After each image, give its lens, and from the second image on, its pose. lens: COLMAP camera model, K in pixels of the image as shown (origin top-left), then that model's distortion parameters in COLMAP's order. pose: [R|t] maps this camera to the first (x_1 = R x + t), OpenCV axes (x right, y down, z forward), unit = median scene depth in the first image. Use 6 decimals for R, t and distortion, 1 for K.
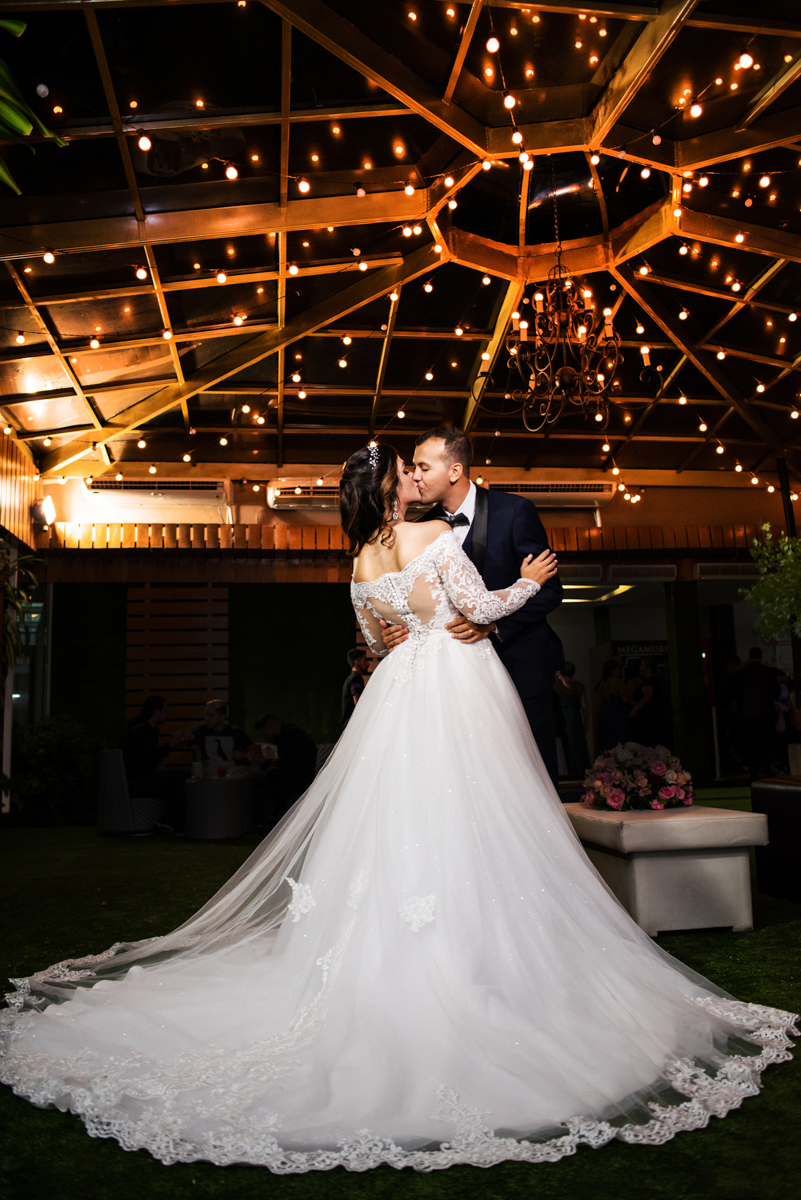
lens RADIAL K [[935.8, 0, 400.5], [0, 935.8, 600.0], [0, 0, 1]] dist [-0.074385, -0.001295]
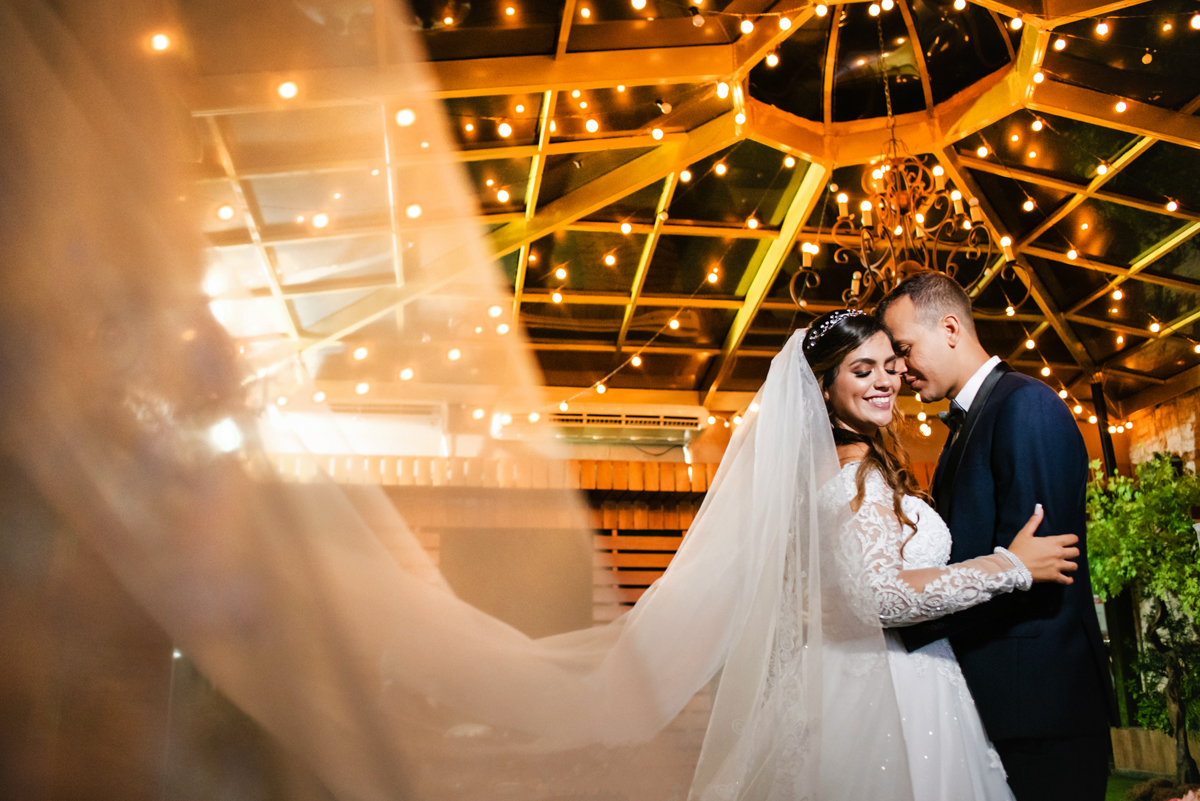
lens RADIAL K [[1036.9, 0, 600.0], [0, 1036.9, 400.5], [0, 0, 1]] dist [-0.081899, 0.001304]
pose [[0.999933, 0.009844, 0.006101, -0.076393], [-0.008906, 0.990352, -0.138285, -0.007548], [-0.007404, 0.138222, 0.990374, 0.124890]]
